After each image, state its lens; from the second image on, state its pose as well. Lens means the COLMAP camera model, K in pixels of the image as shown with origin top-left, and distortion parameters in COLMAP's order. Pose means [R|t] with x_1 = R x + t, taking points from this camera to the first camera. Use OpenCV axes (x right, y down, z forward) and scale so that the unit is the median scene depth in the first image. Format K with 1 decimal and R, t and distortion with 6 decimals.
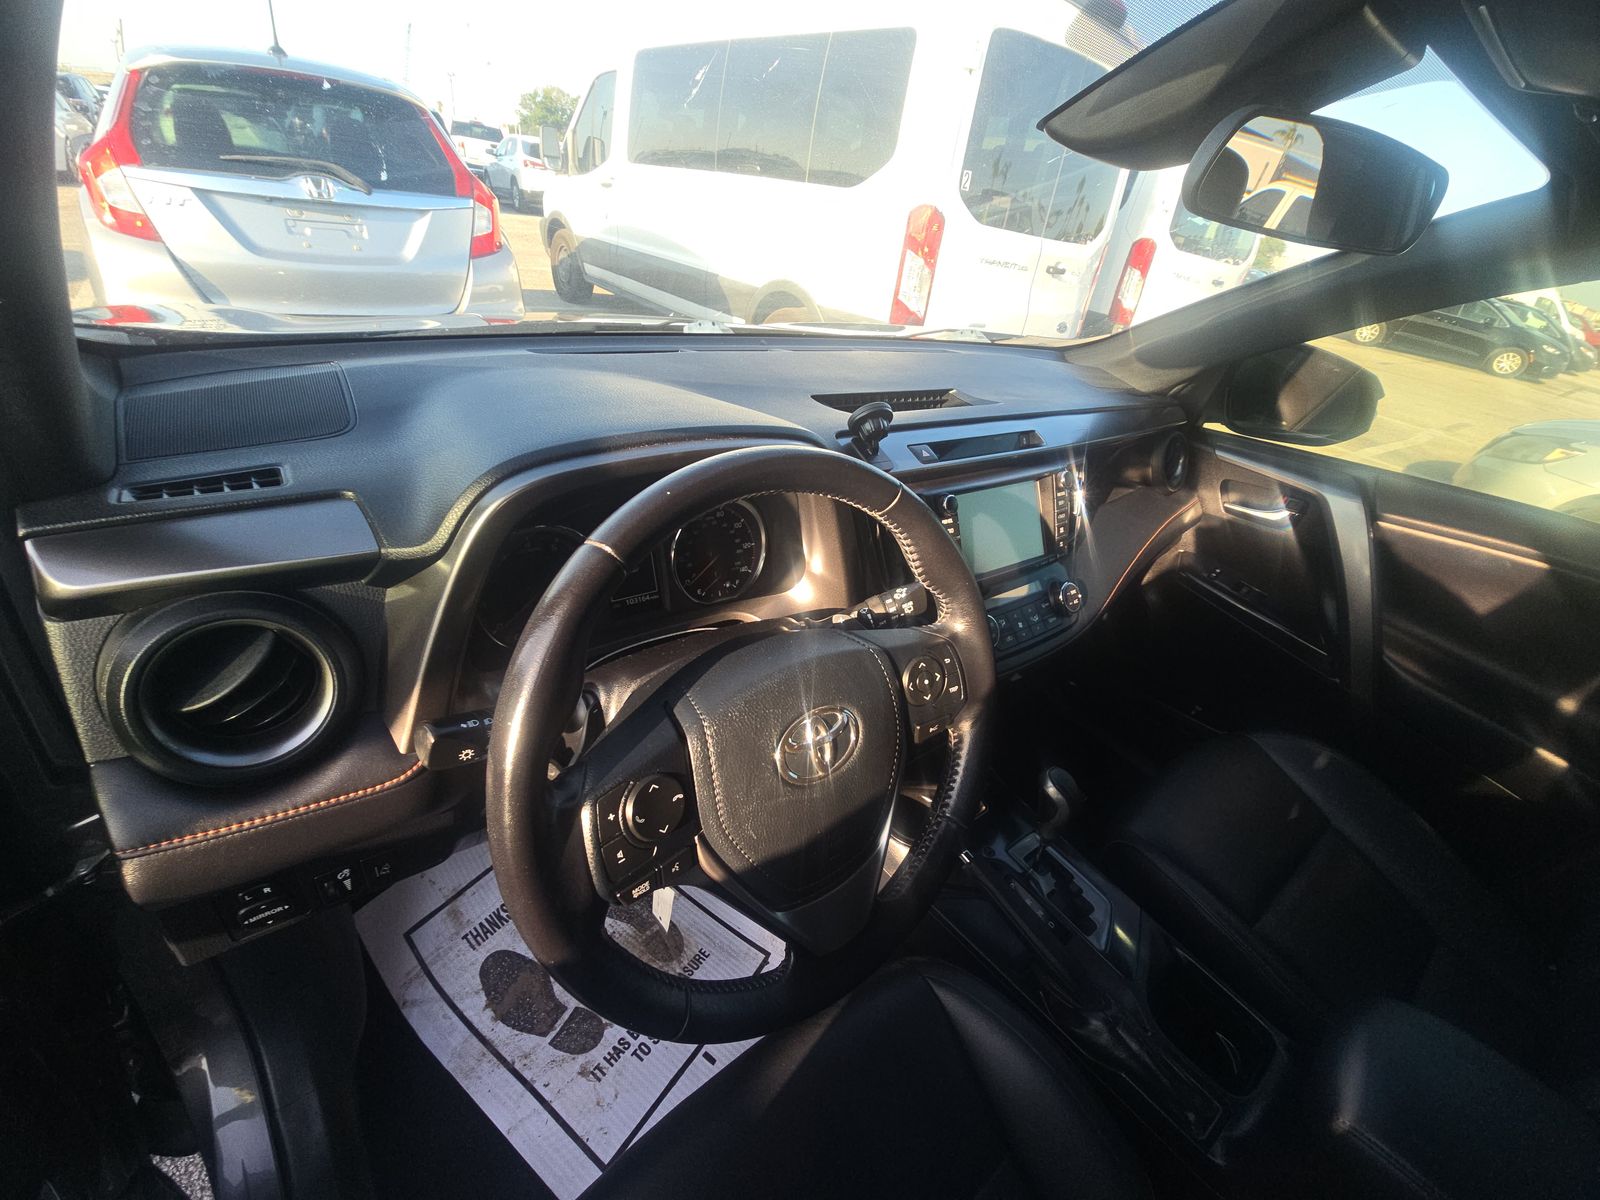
lens RADIAL K [[647.2, 0, 816.1], [0, 647.2, 589.1], [0, 0, 1]] dist [0.008335, -0.006485]
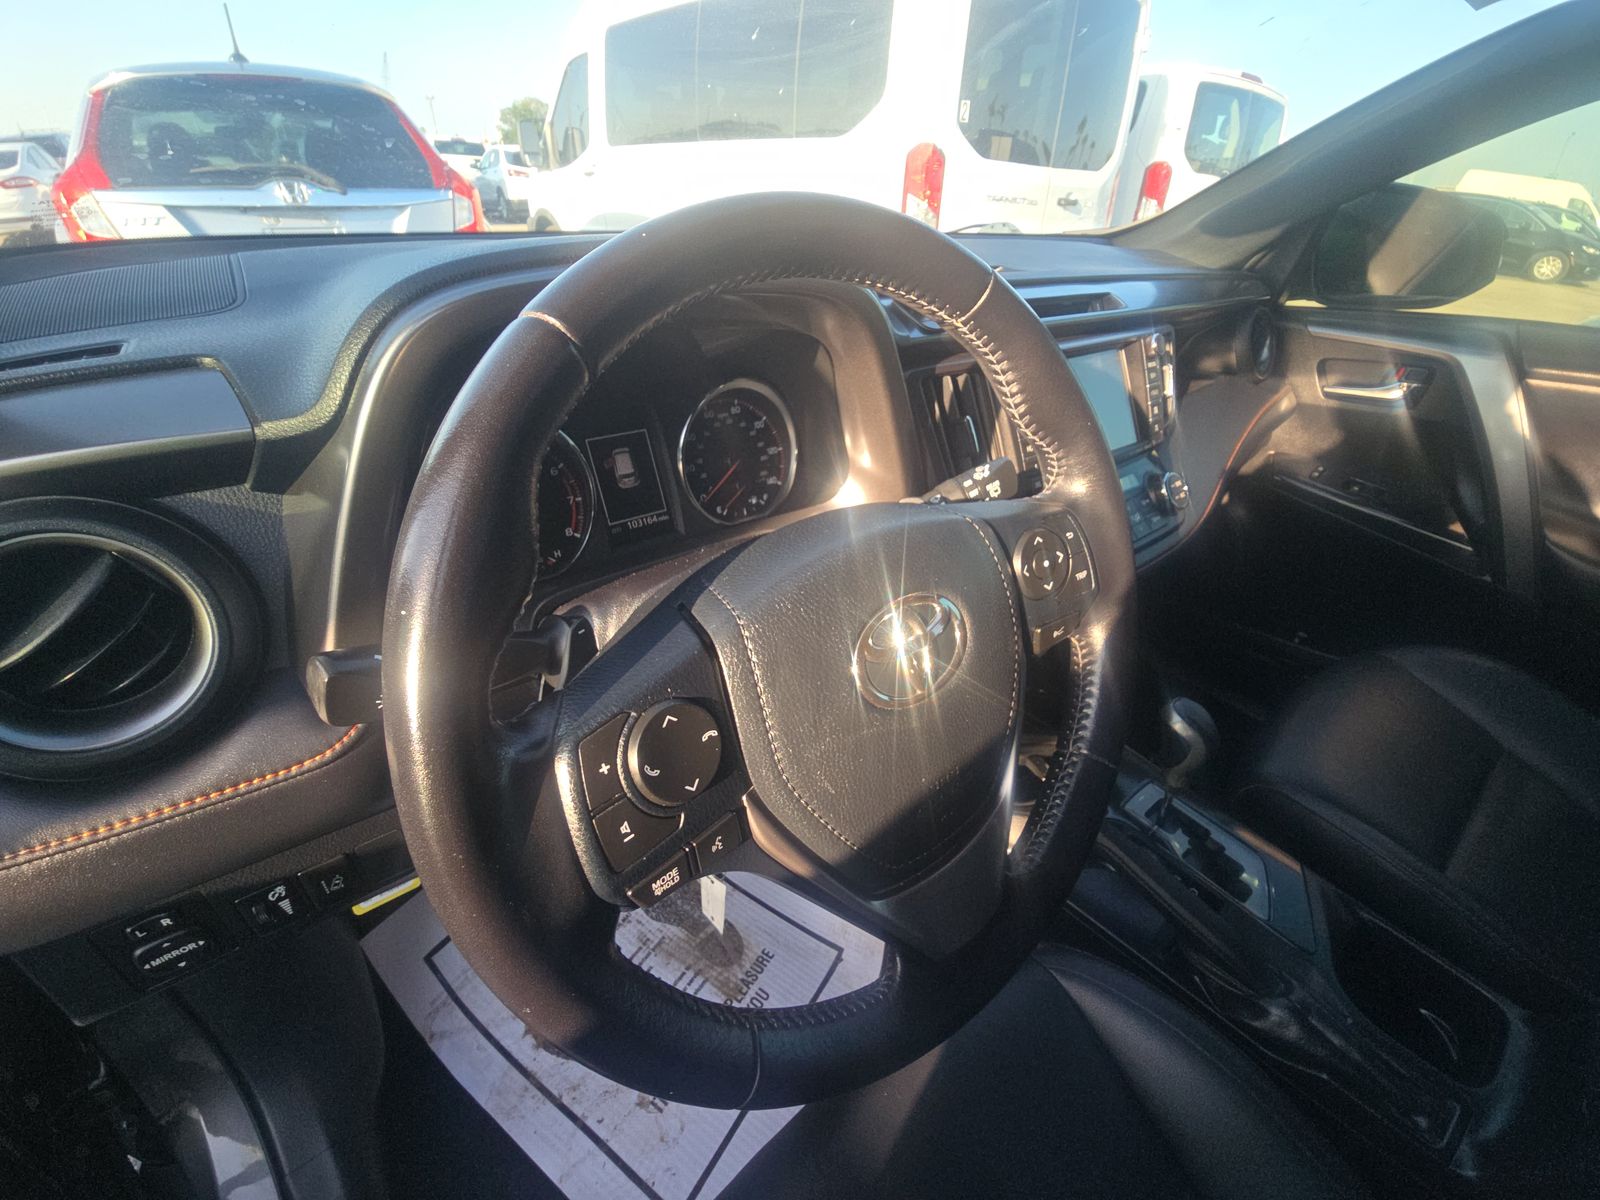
lens RADIAL K [[647.2, 0, 813.8], [0, 647.2, 592.0], [0, 0, 1]] dist [0.008335, -0.006485]
pose [[0.994570, -0.094298, -0.044027, -0.032754], [0.095095, 0.995334, 0.016364, 0.084714], [0.042279, -0.020462, 0.998896, 0.173732]]
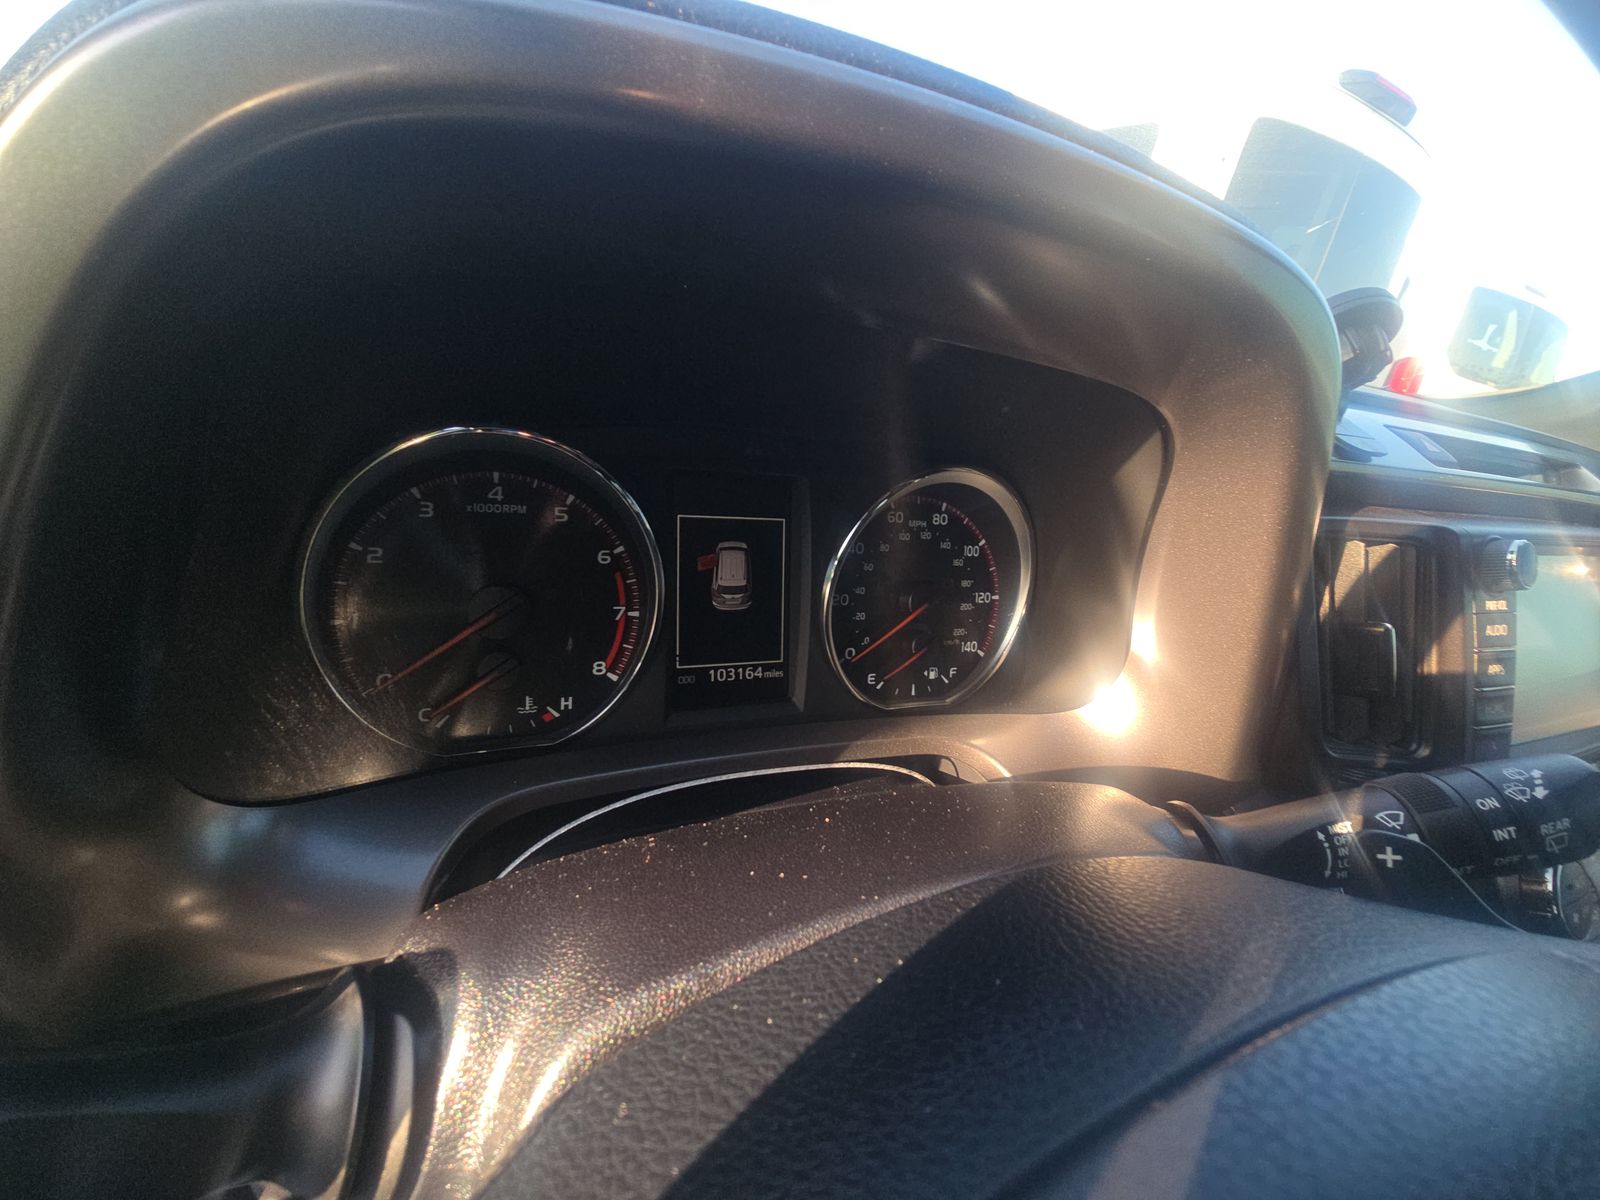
lens RADIAL K [[647.2, 0, 812.7], [0, 647.2, 594.3], [0, 0, 1]] dist [0.008335, -0.006485]
pose [[0.964855, 0.128792, -0.229058, -0.102626], [-0.162605, 0.977357, -0.135399, 0.011728], [0.206433, 0.167887, 0.963950, 0.452632]]
